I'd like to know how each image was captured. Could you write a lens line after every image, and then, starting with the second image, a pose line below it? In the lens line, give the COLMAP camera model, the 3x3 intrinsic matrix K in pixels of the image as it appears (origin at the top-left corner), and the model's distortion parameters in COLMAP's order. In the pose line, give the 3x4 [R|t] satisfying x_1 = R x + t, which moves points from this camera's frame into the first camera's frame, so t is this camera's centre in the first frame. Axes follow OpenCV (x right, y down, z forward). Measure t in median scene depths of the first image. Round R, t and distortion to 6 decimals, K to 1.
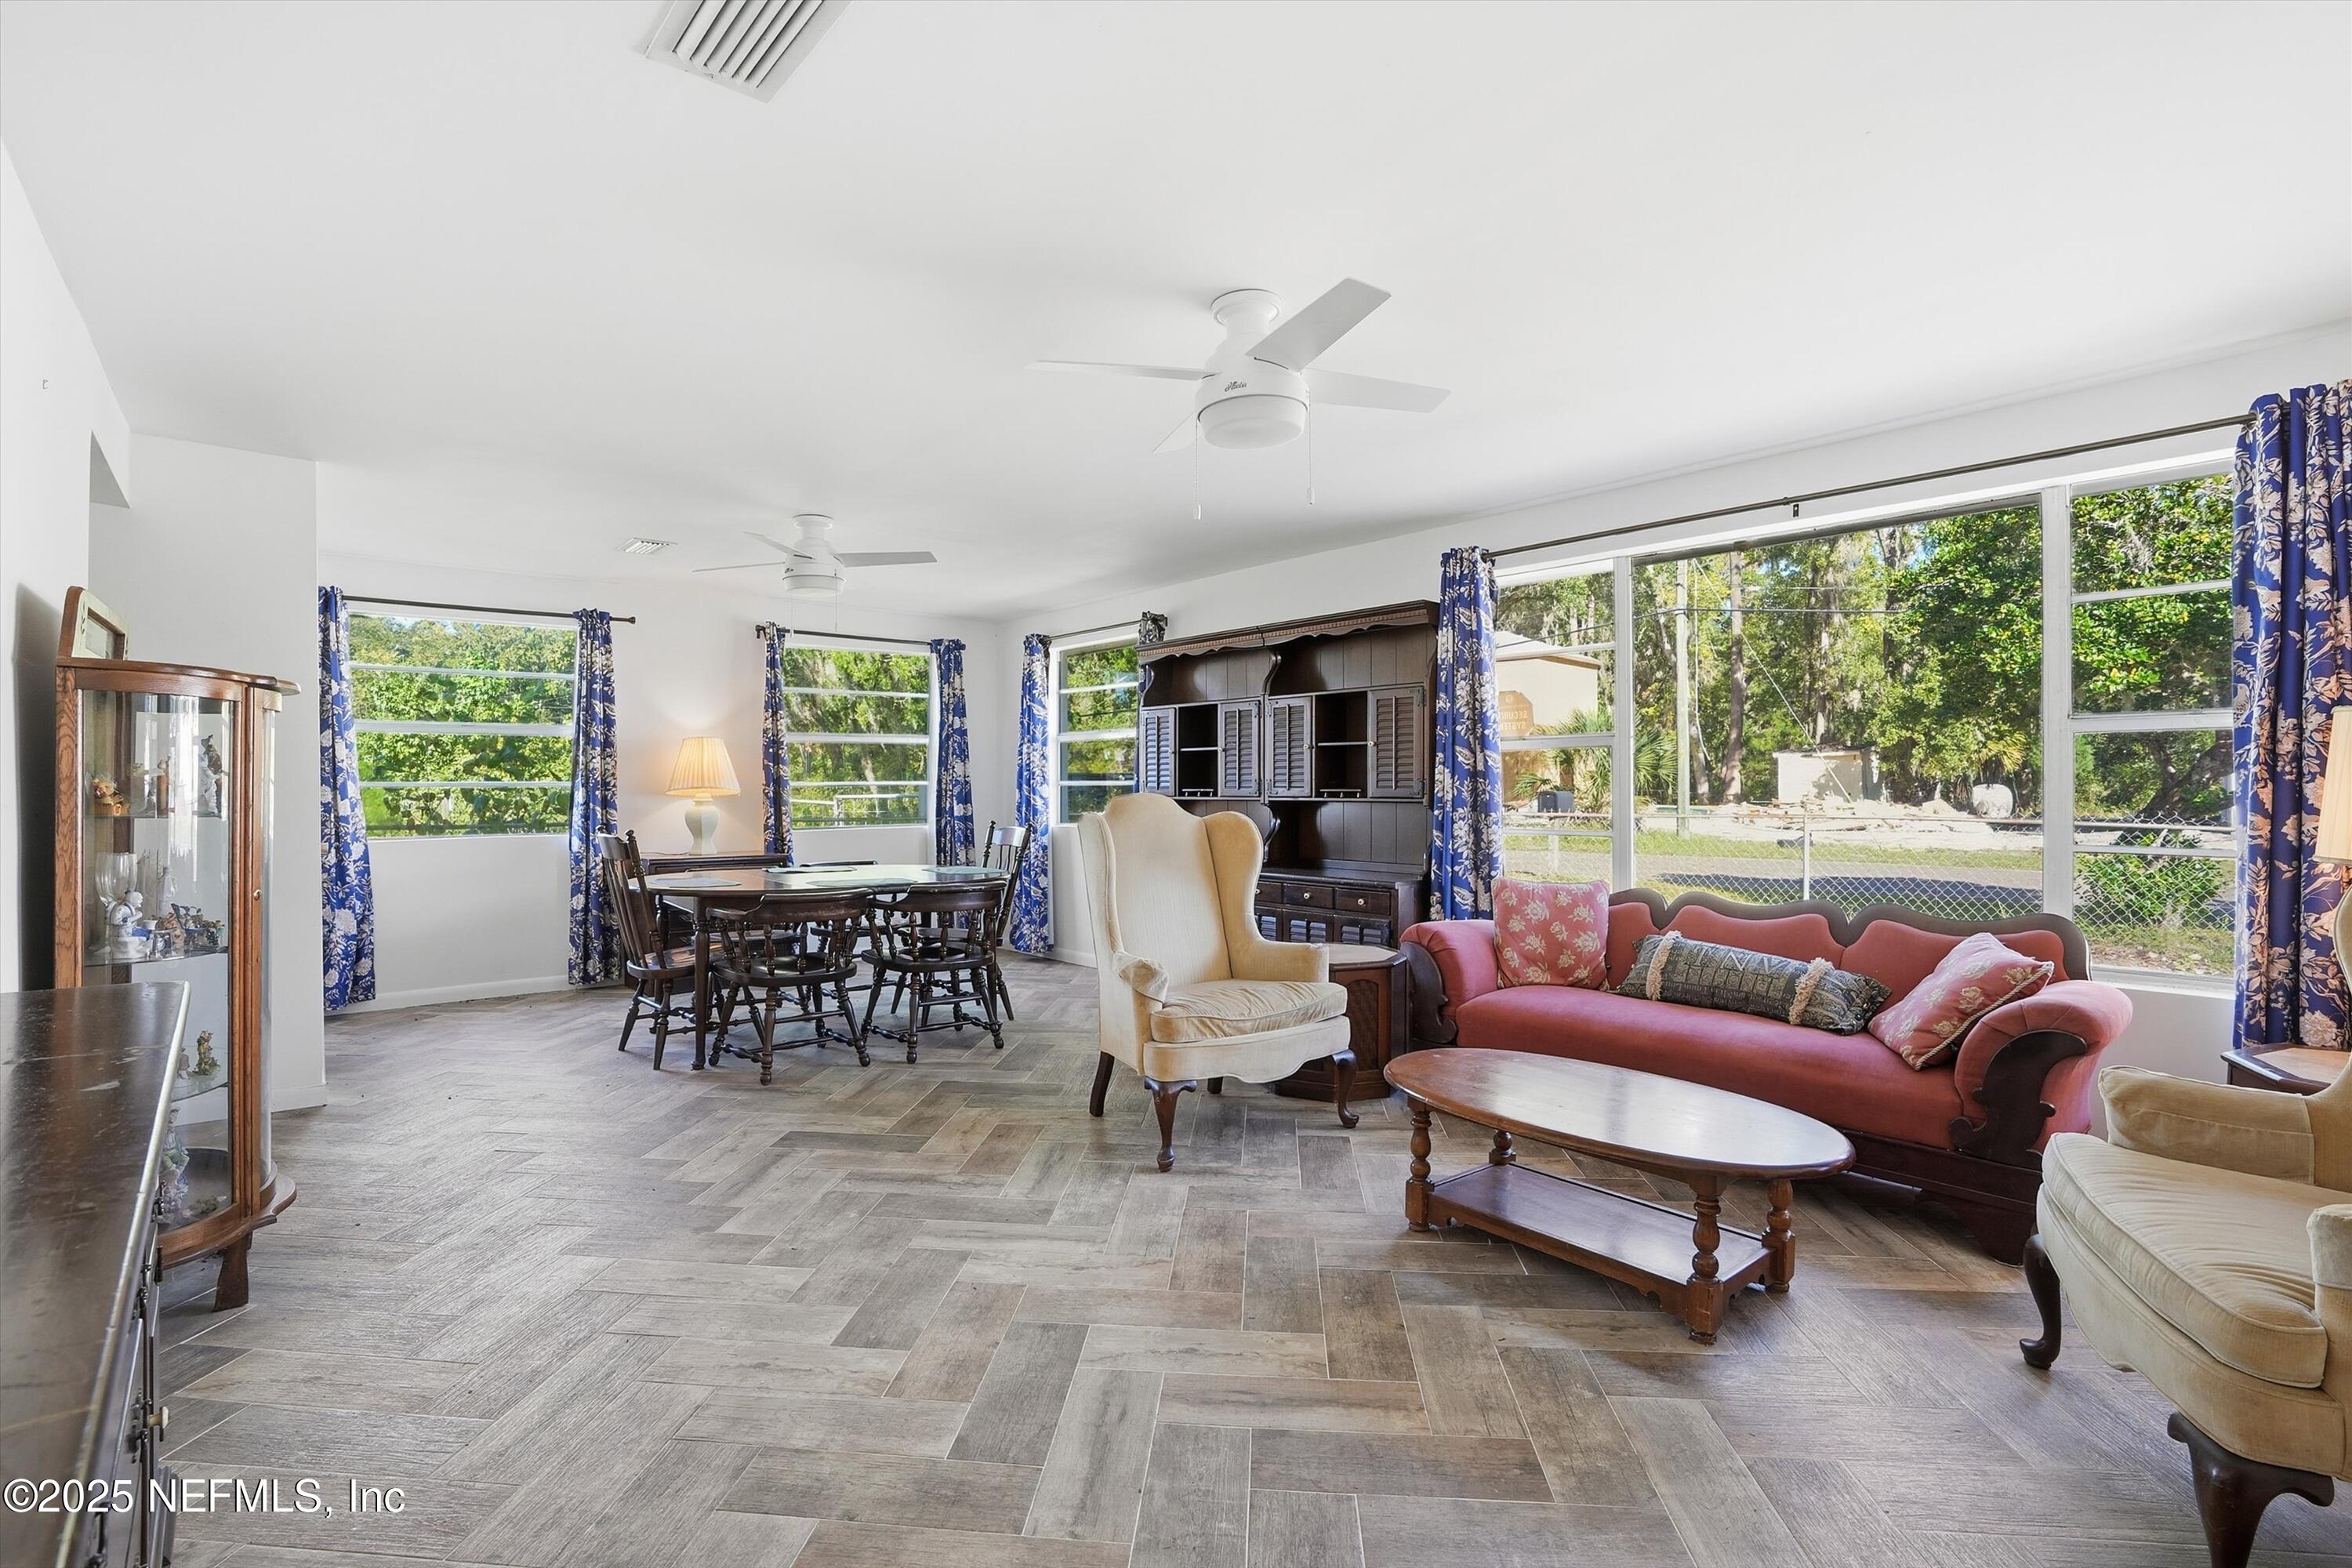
lens RADIAL K [[1096.9, 0, 1178.5], [0, 1096.9, 791.6], [0, 0, 1]] dist [-0.042664, 0.002292]
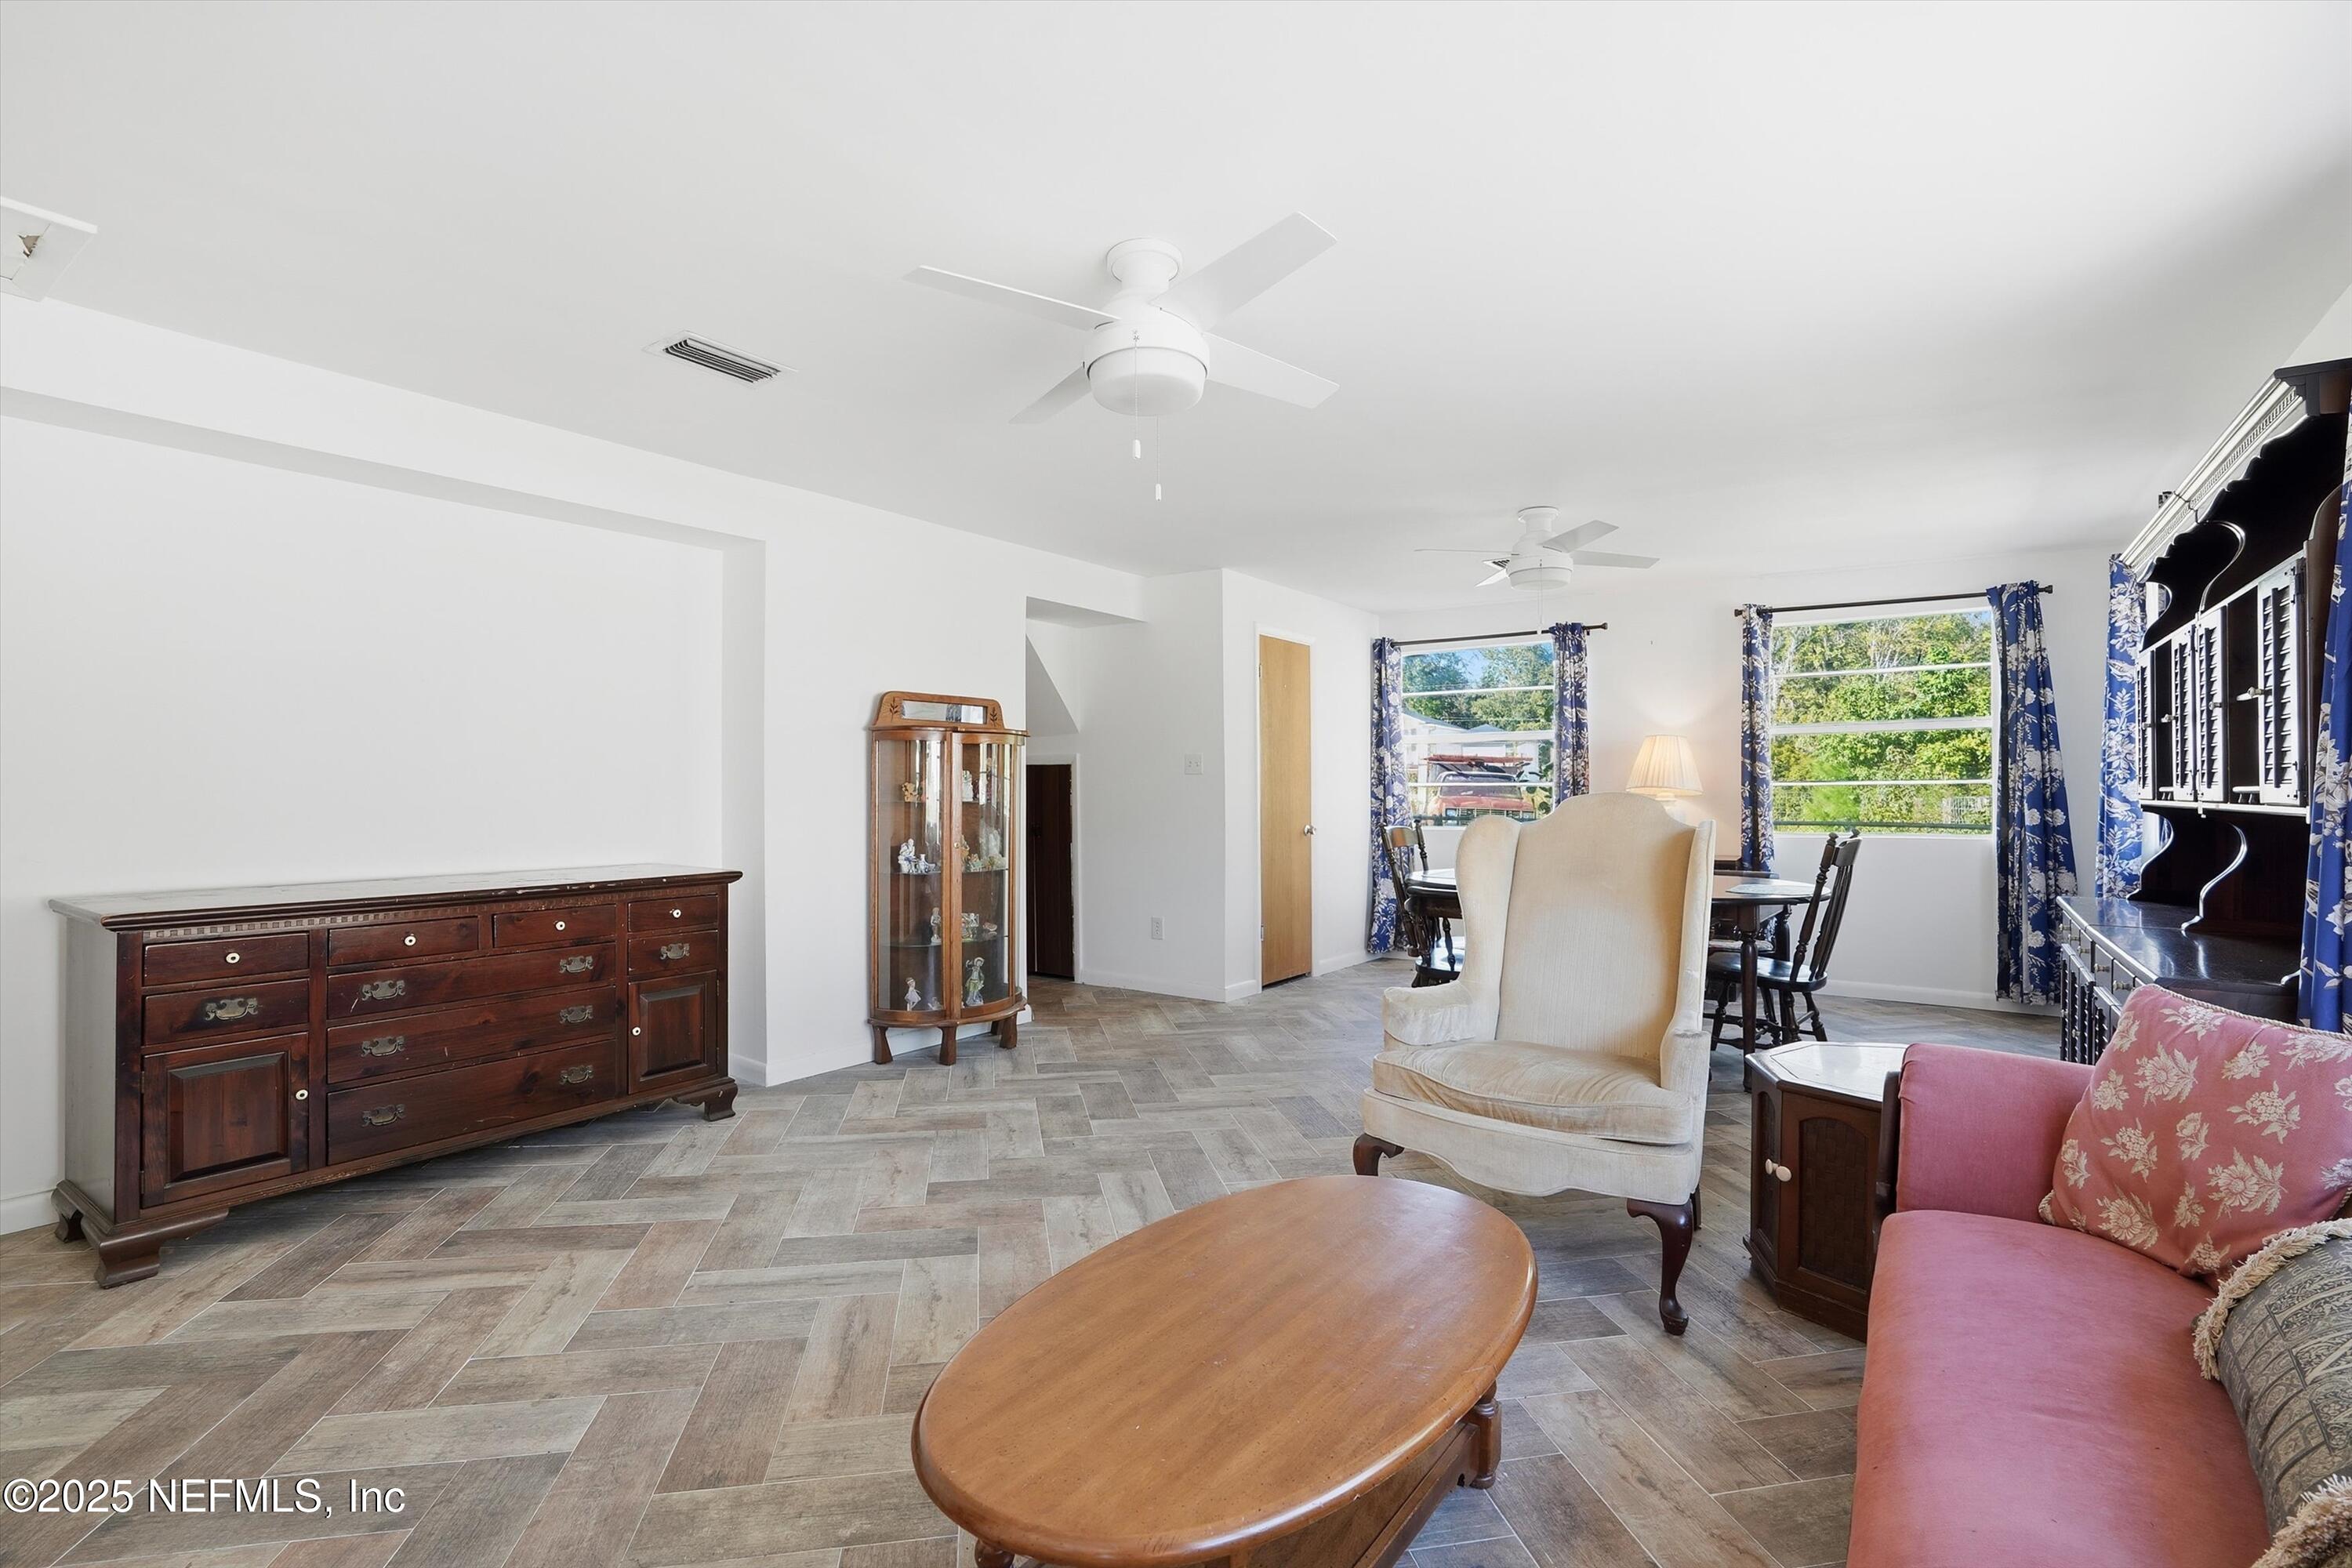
lens RADIAL K [[1096.9, 0, 1183.3], [0, 1096.9, 781.4], [0, 0, 1]] dist [-0.042664, 0.002292]
pose [[0.256422, -0.005653, -0.966548, 0.412744], [-0.002615, 0.999975, -0.006542, -0.001171], [0.966561, 0.004205, 0.256401, 0.346421]]
